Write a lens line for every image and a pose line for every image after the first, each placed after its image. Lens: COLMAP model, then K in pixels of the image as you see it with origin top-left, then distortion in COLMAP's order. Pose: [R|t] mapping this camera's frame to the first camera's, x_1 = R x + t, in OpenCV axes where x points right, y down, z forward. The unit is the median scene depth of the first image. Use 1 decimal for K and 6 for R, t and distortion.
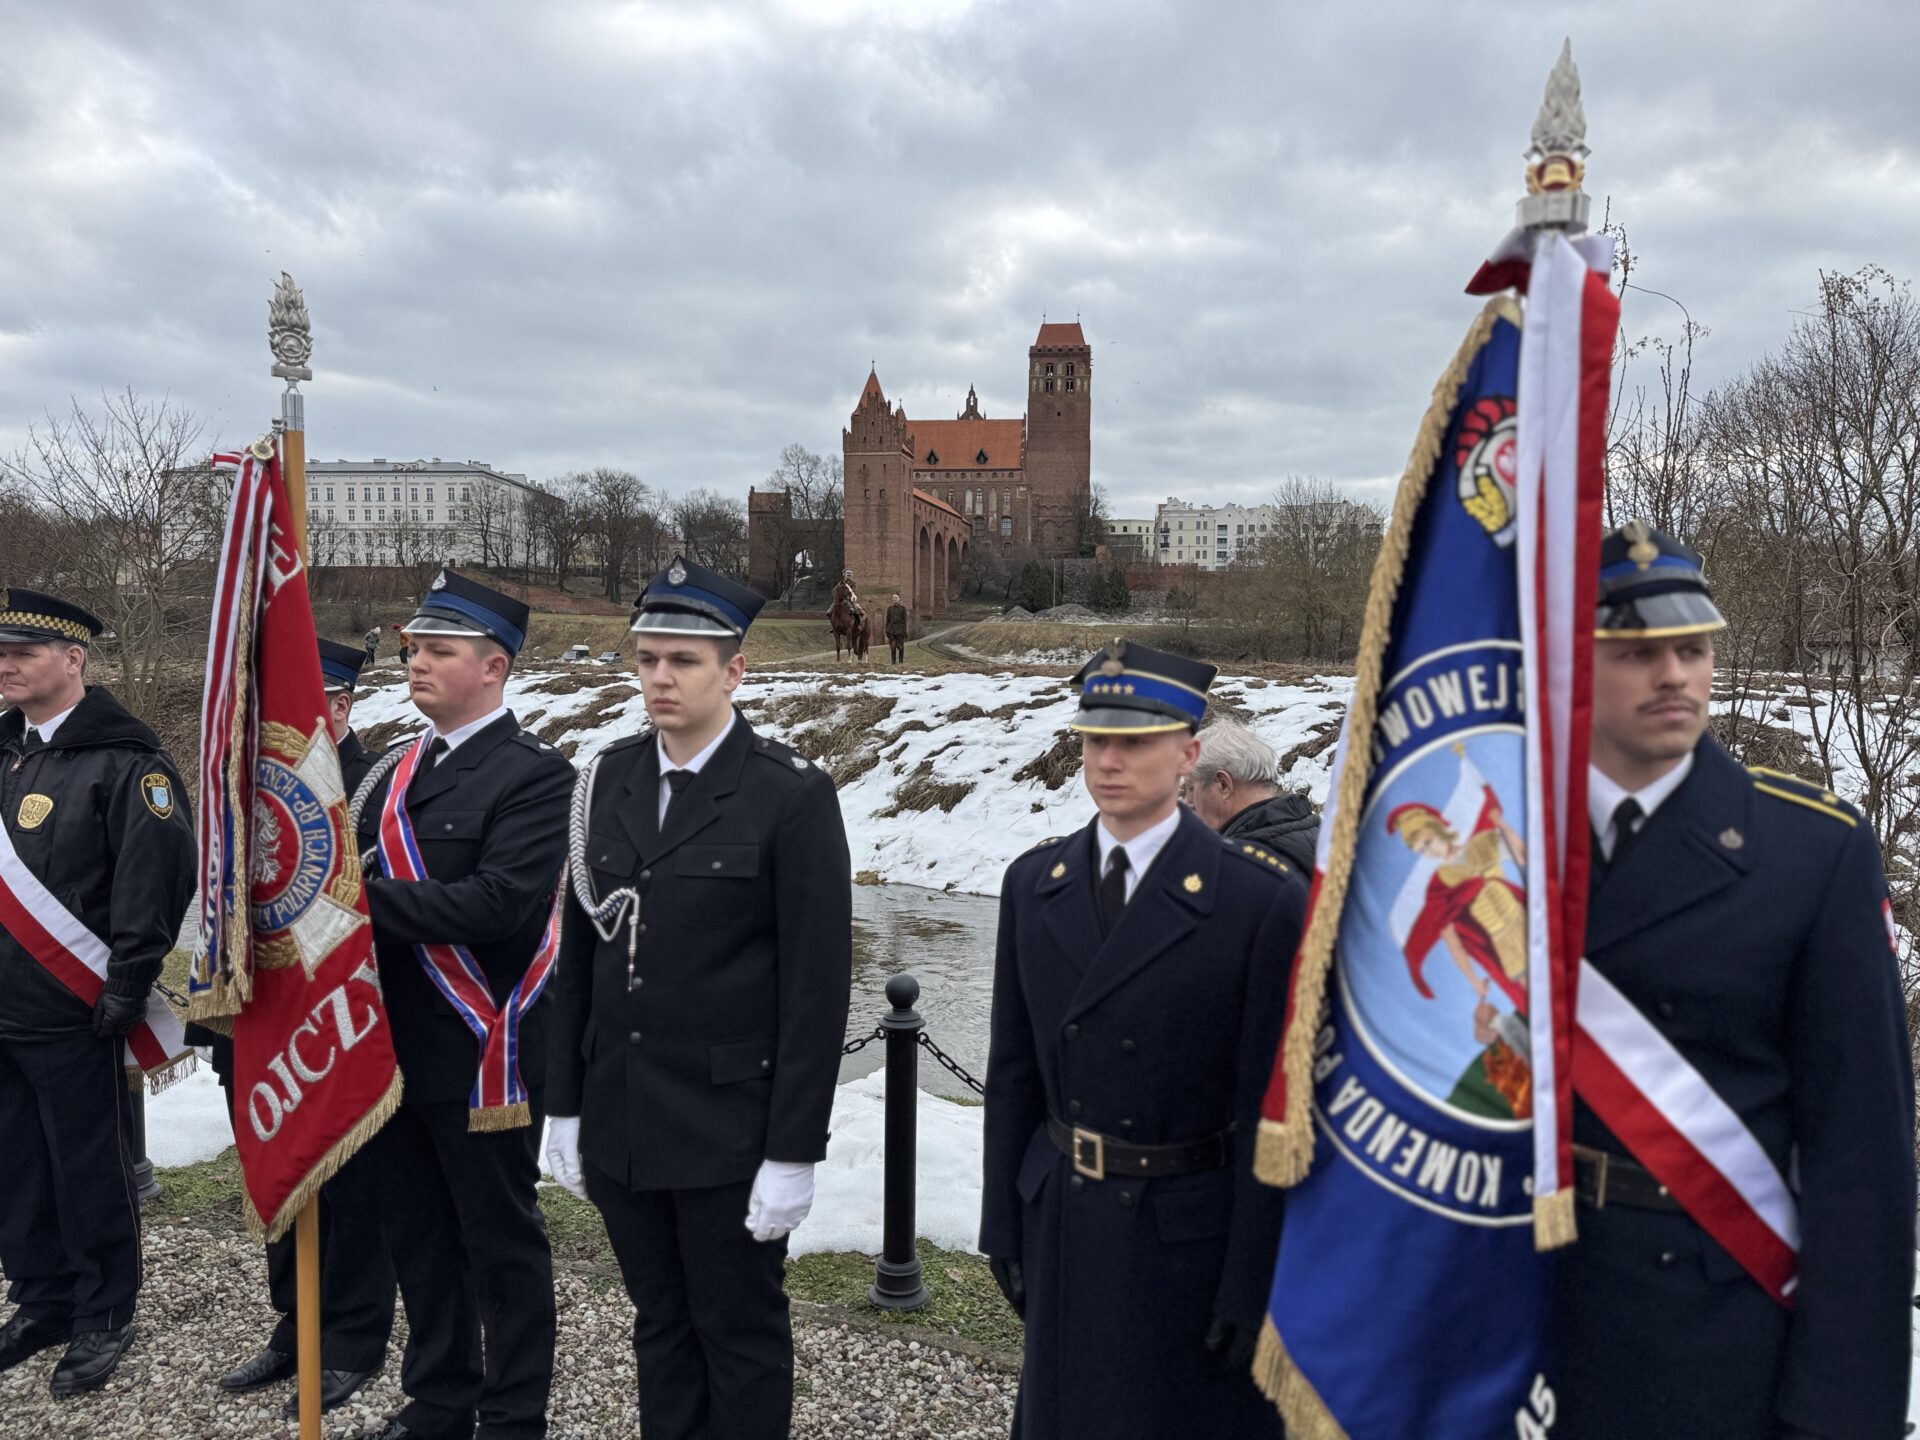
lens RADIAL K [[1348.0, 0, 952.6], [0, 1348.0, 727.3], [0, 0, 1]] dist [0.102900, -0.001519]
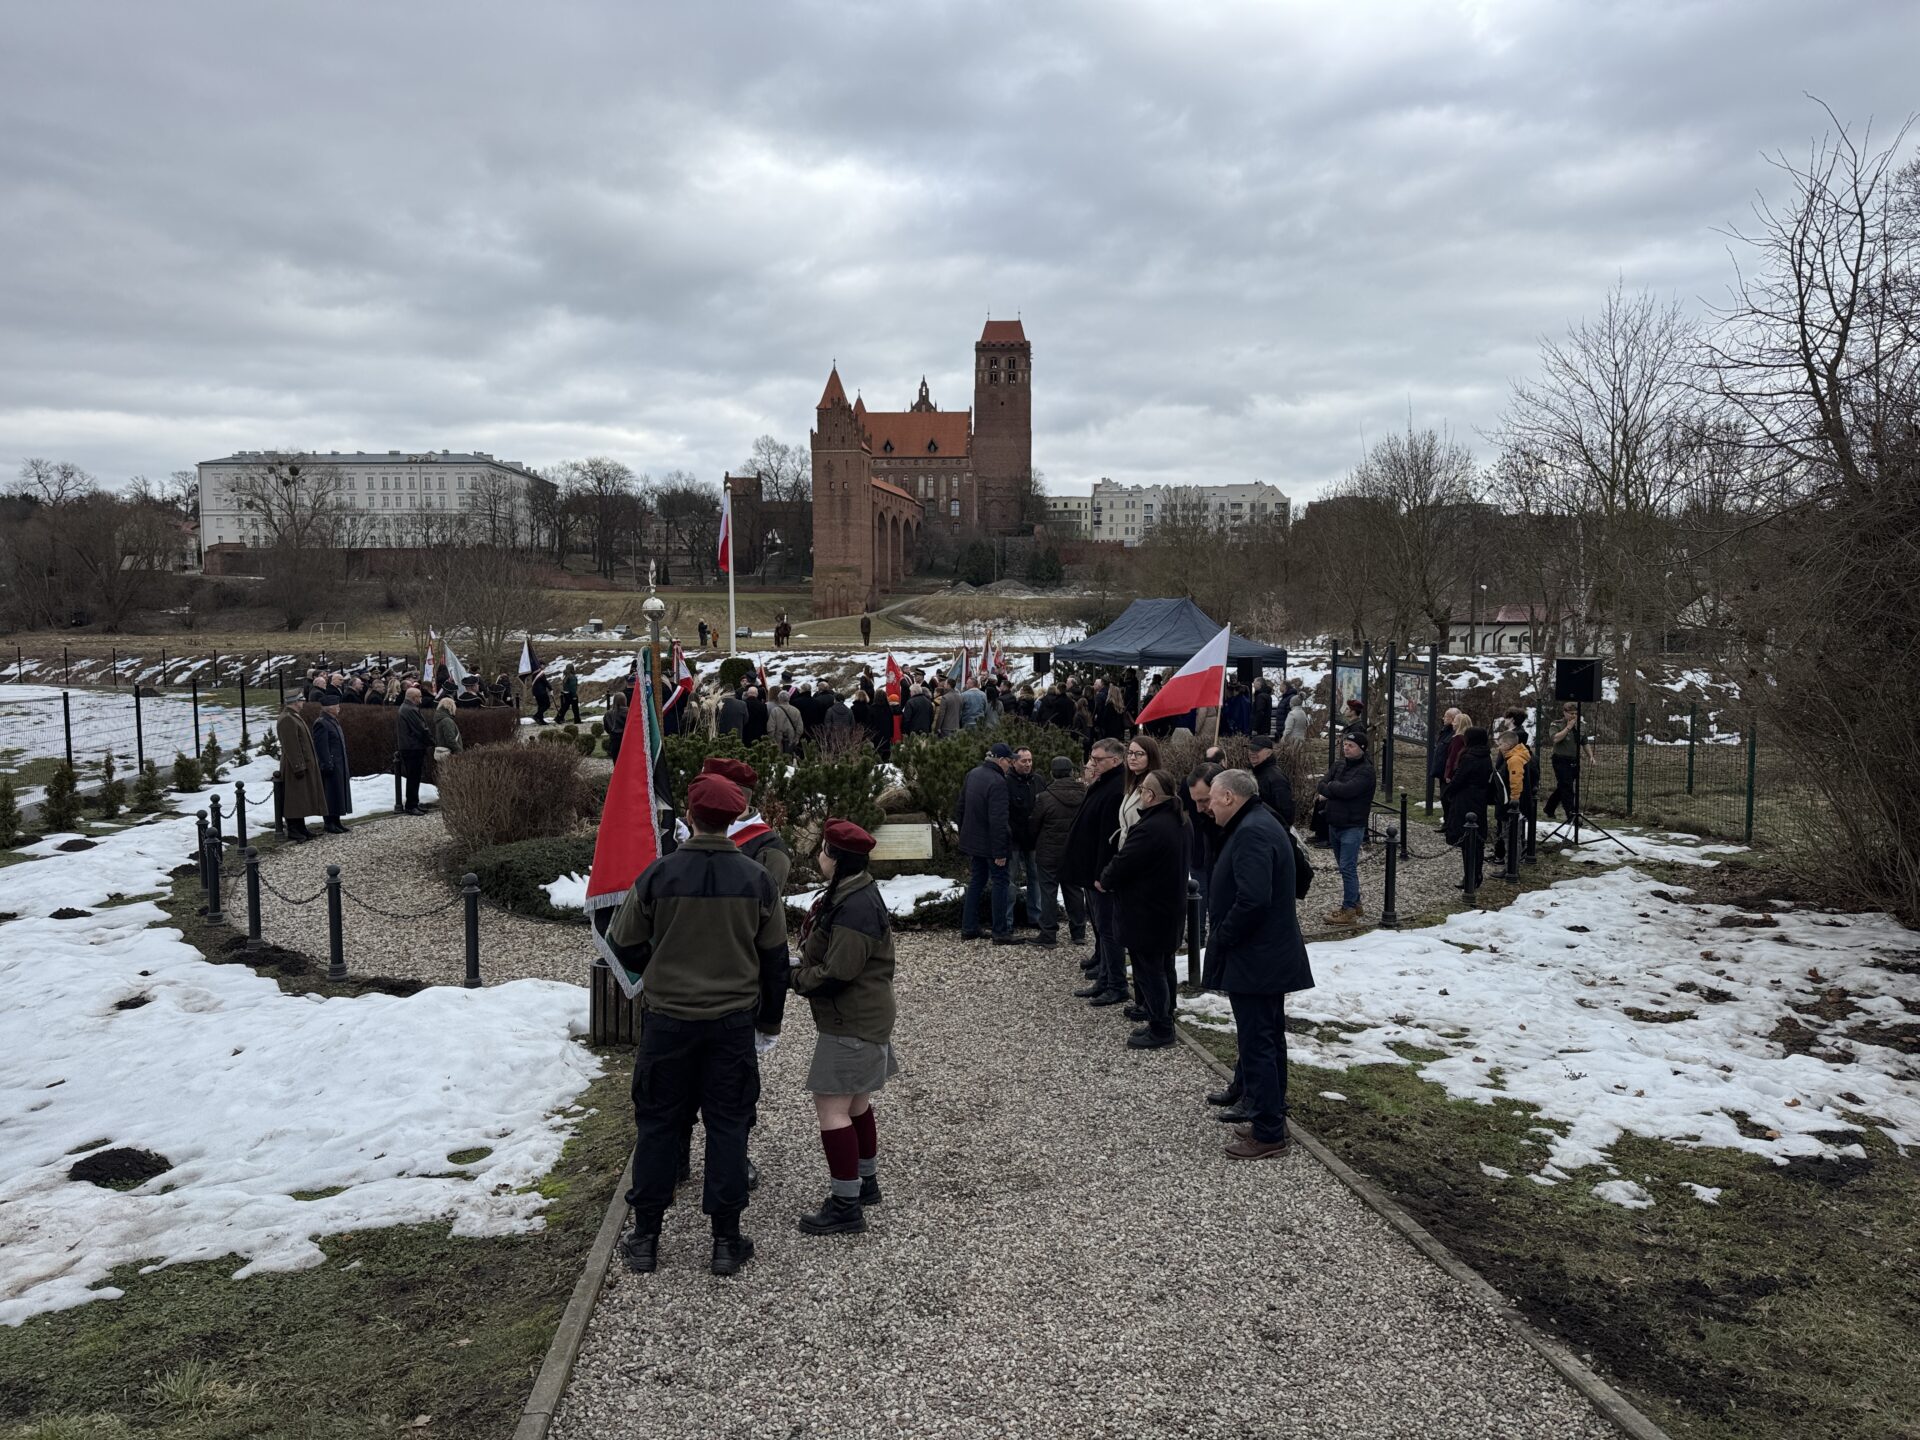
lens RADIAL K [[1363.7, 0, 970.1], [0, 1363.7, 775.9], [0, 0, 1]] dist [0.002921, -0.011376]
pose [[0.999138, -0.010492, 0.040170, 0.004466], [0.007948, 0.997983, 0.062989, 0.002803], [-0.040750, -0.062615, 0.997205, -0.148861]]
